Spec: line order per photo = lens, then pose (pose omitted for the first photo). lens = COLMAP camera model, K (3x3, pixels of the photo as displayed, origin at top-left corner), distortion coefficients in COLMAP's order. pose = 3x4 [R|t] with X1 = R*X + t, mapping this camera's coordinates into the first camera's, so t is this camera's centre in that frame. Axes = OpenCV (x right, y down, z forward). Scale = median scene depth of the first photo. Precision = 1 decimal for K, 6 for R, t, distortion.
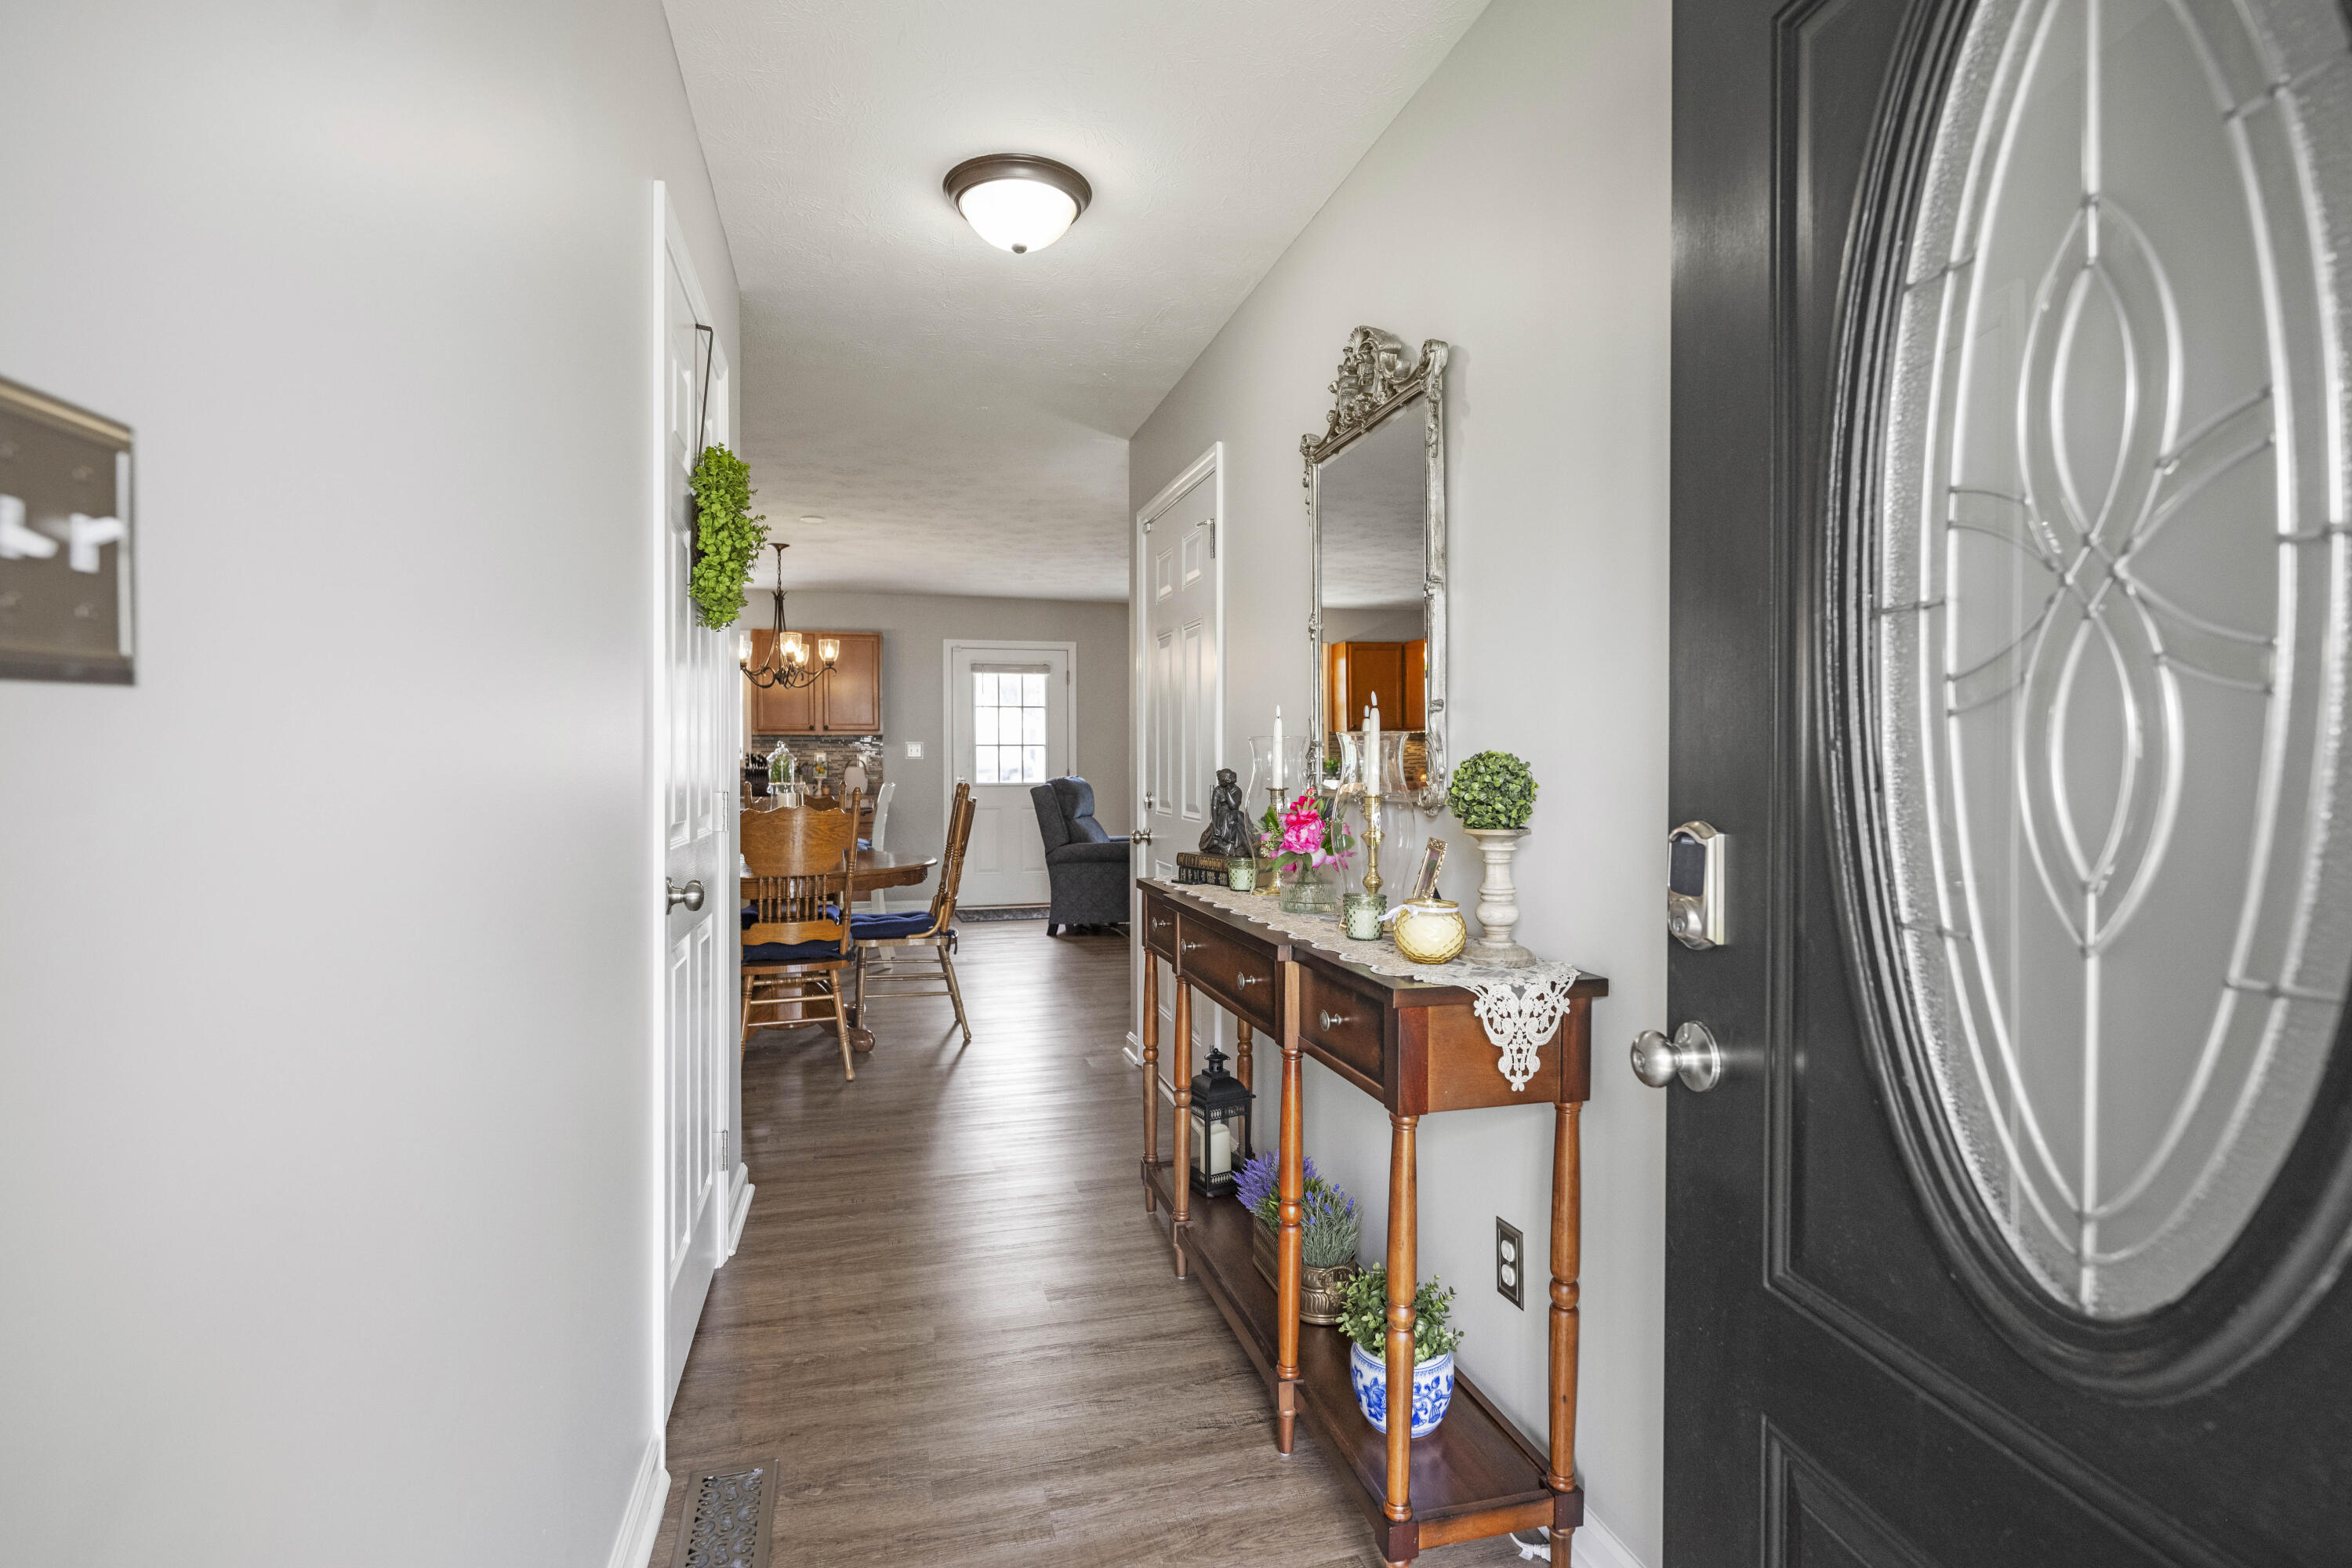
lens RADIAL K [[1149.4, 0, 1176.0], [0, 1149.4, 784.0], [0, 0, 1]] dist [0.000447, 0.000006]
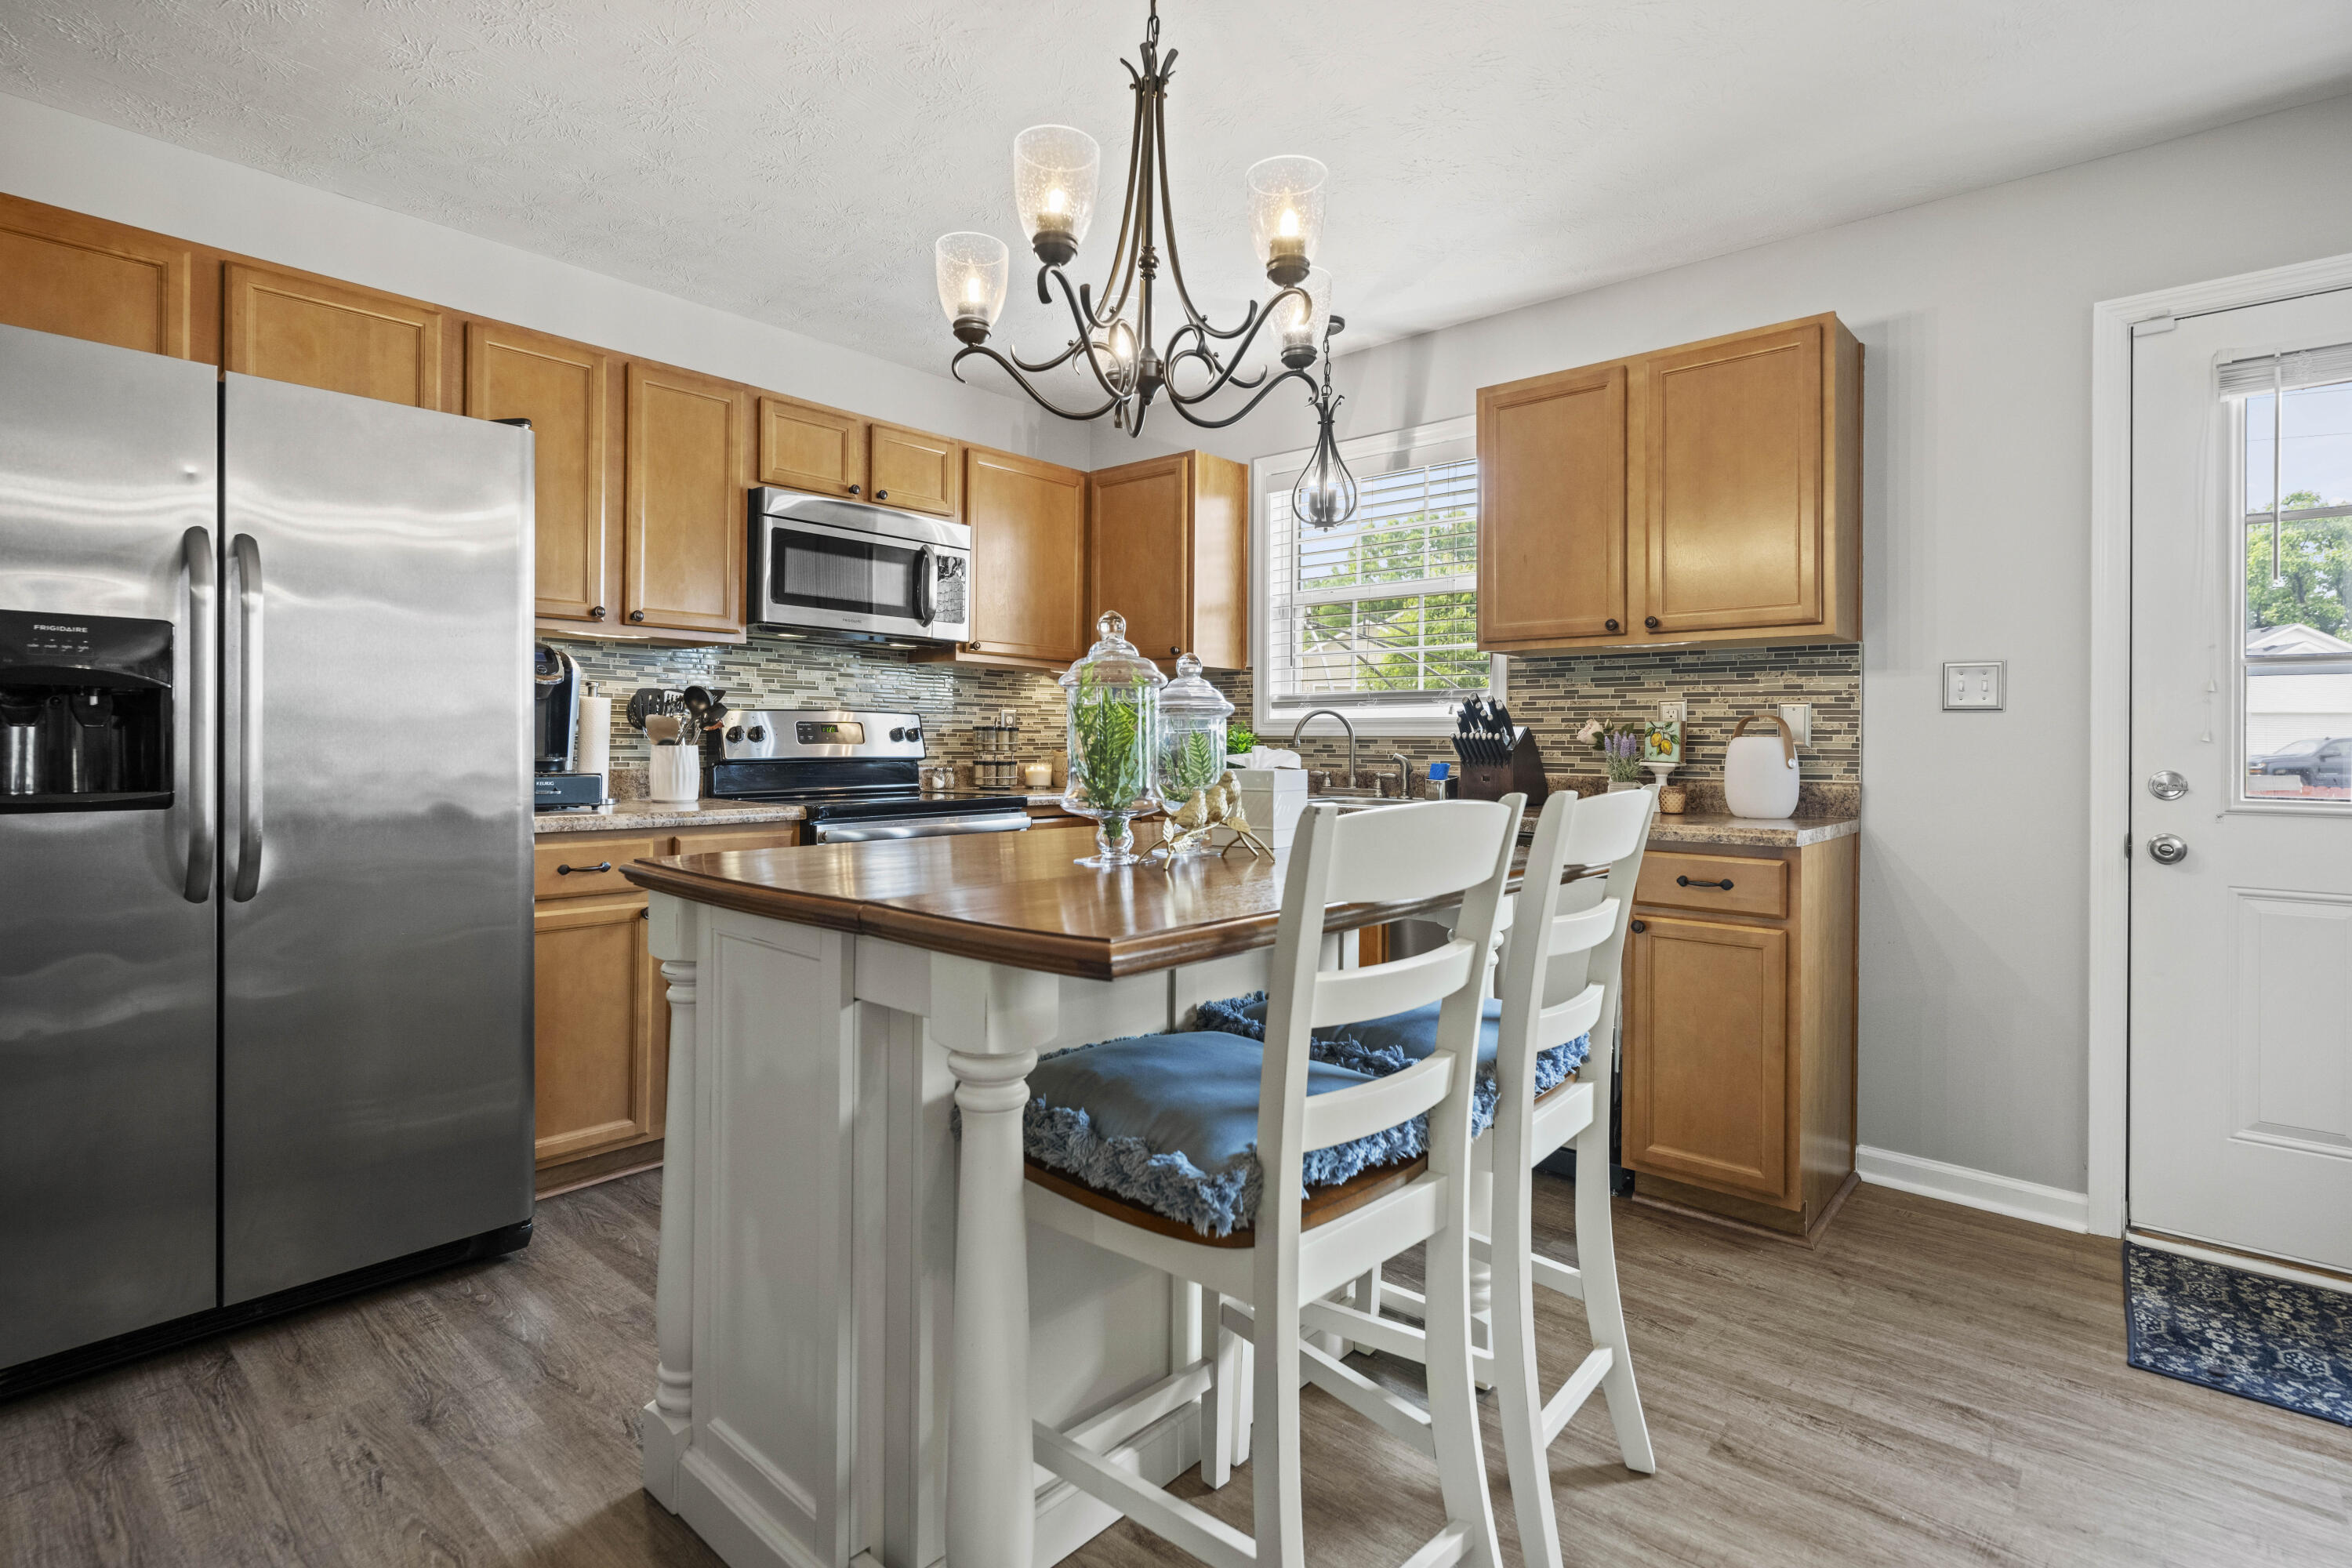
lens RADIAL K [[1121.3, 0, 1173.5], [0, 1121.3, 741.3], [0, 0, 1]] dist [-0.002971, -0.000172]
pose [[0.559039, 0.005008, -0.829126, -0.095571], [-0.022103, 0.999716, -0.008865, -0.006432], [0.828847, 0.023282, 0.558991, 0.645553]]
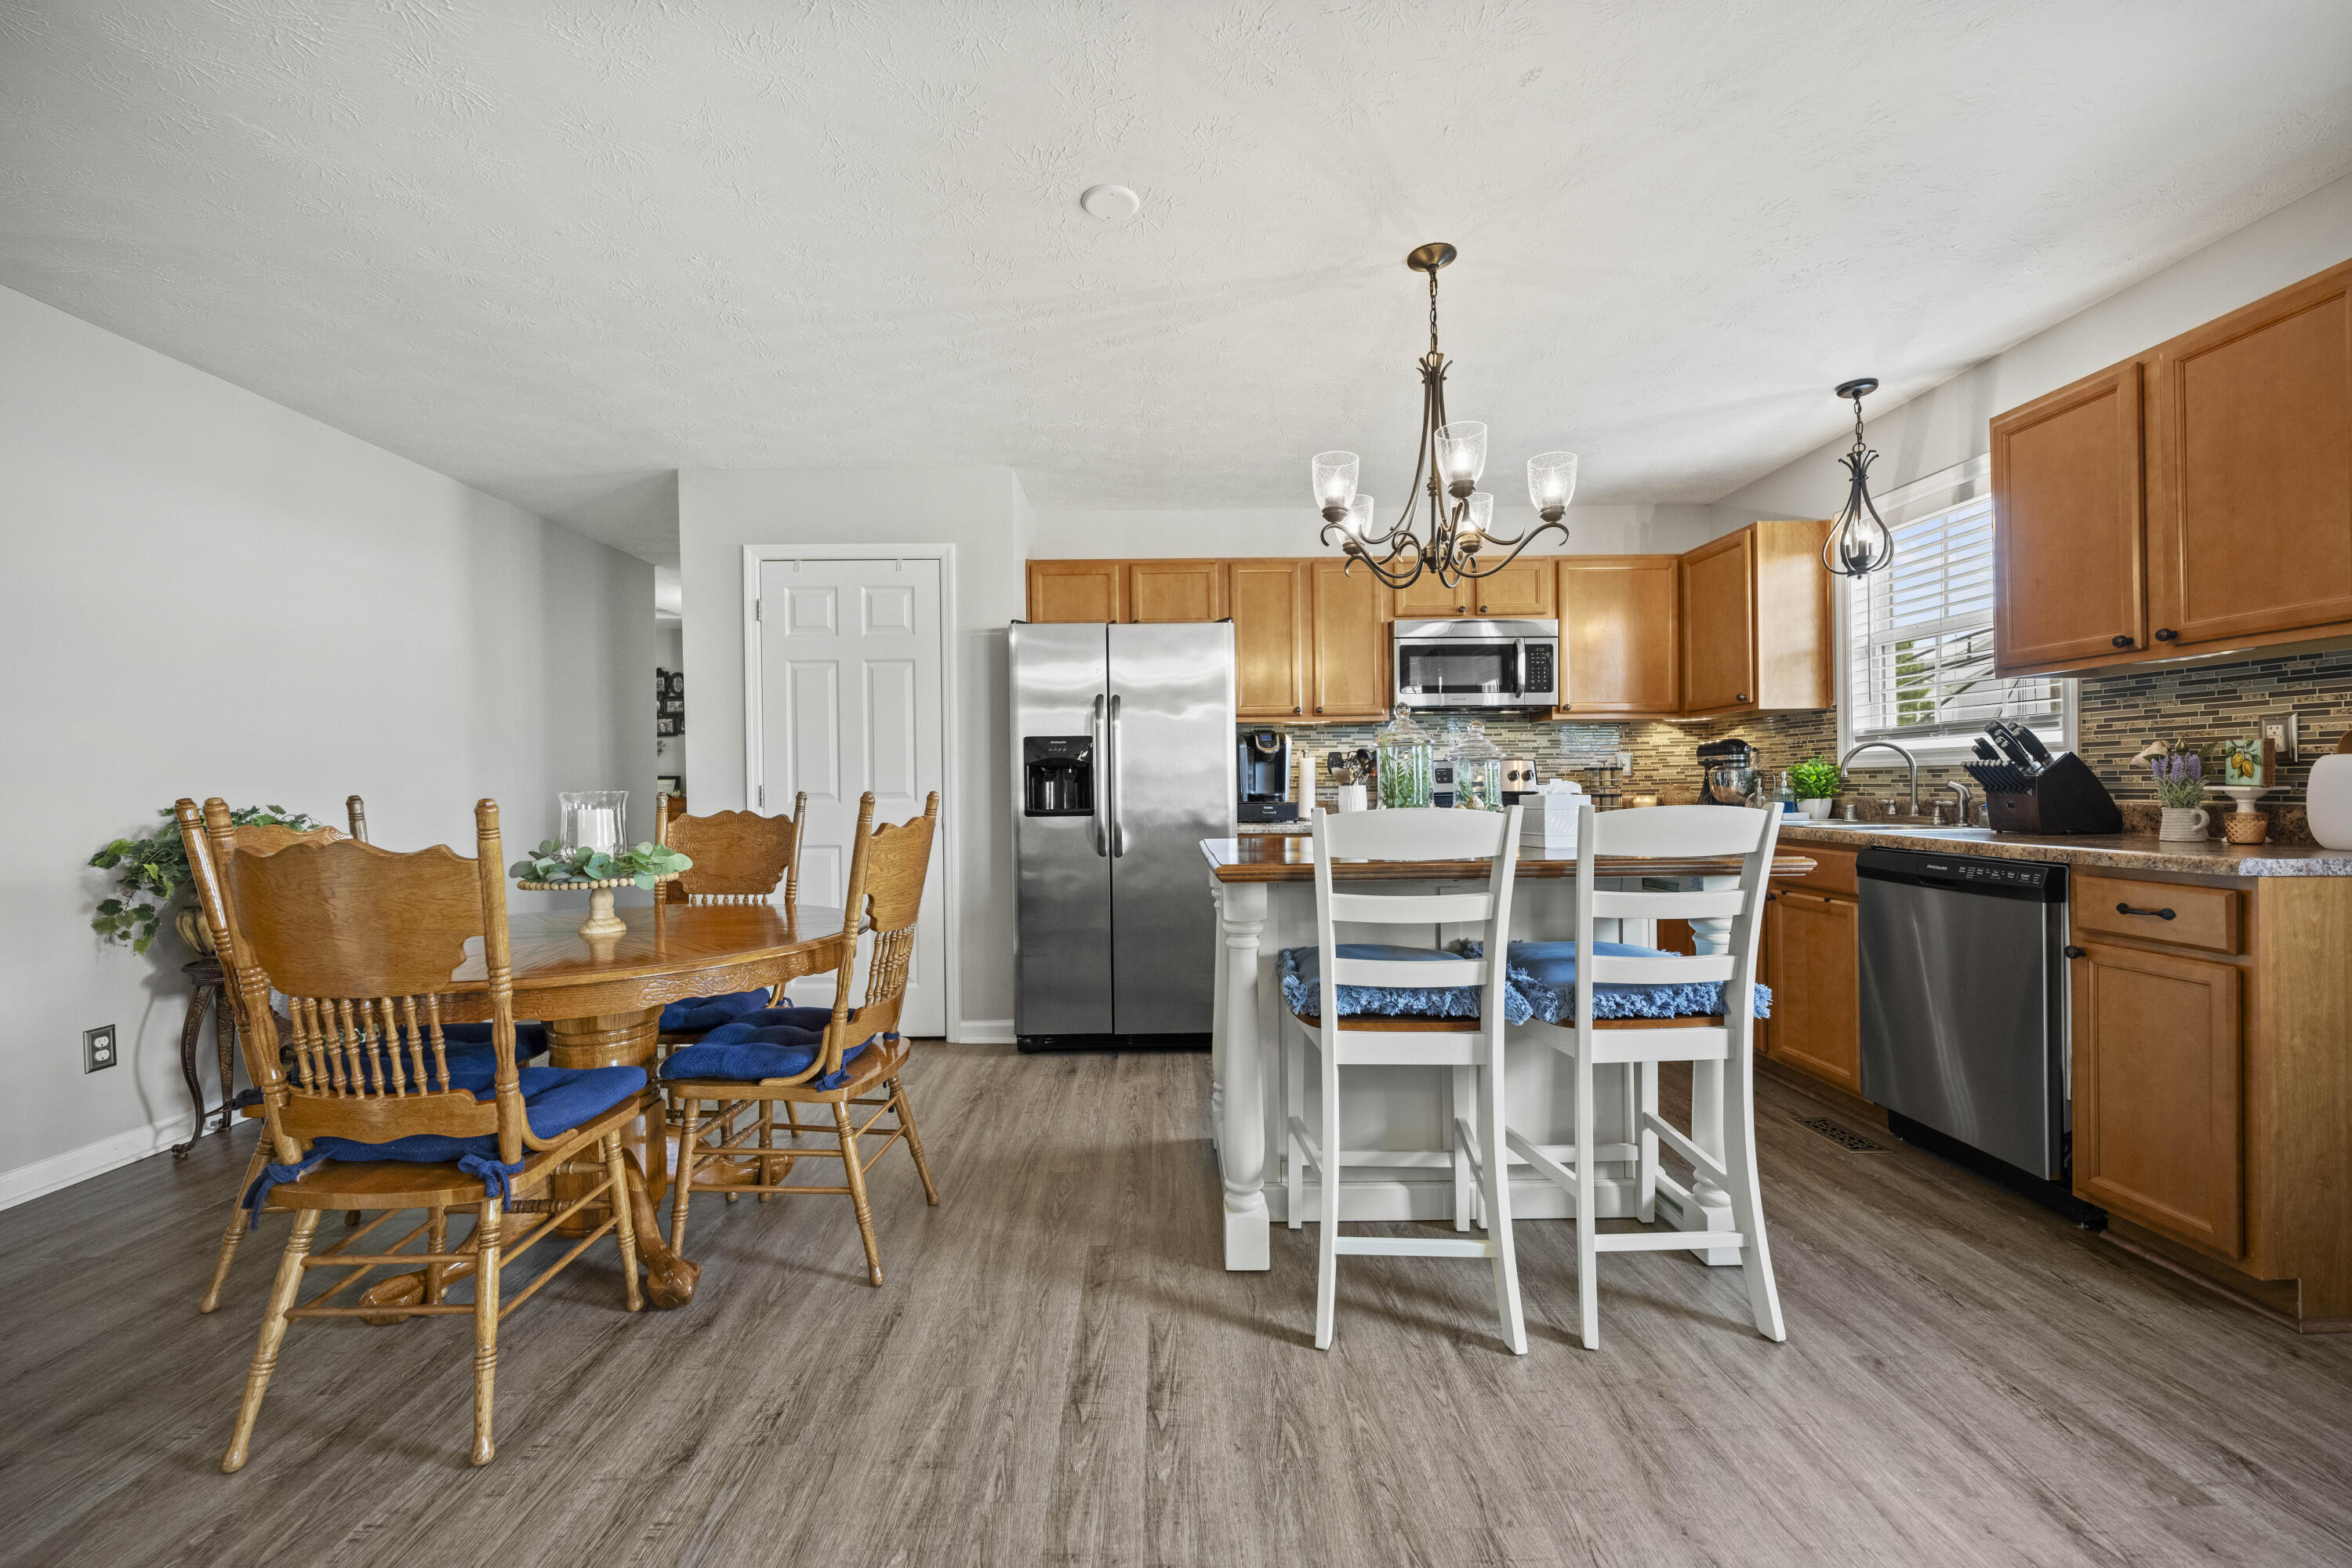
lens RADIAL K [[935.8, 0, 1174.6], [0, 935.8, 793.0], [0, 0, 1]] dist [-0.000830, -0.000059]
pose [[-0.239336, 0.011392, -0.970870, 0.018920], [-0.002790, 0.999919, 0.012420, -0.006807], [0.970933, 0.005682, -0.239285, 0.742281]]
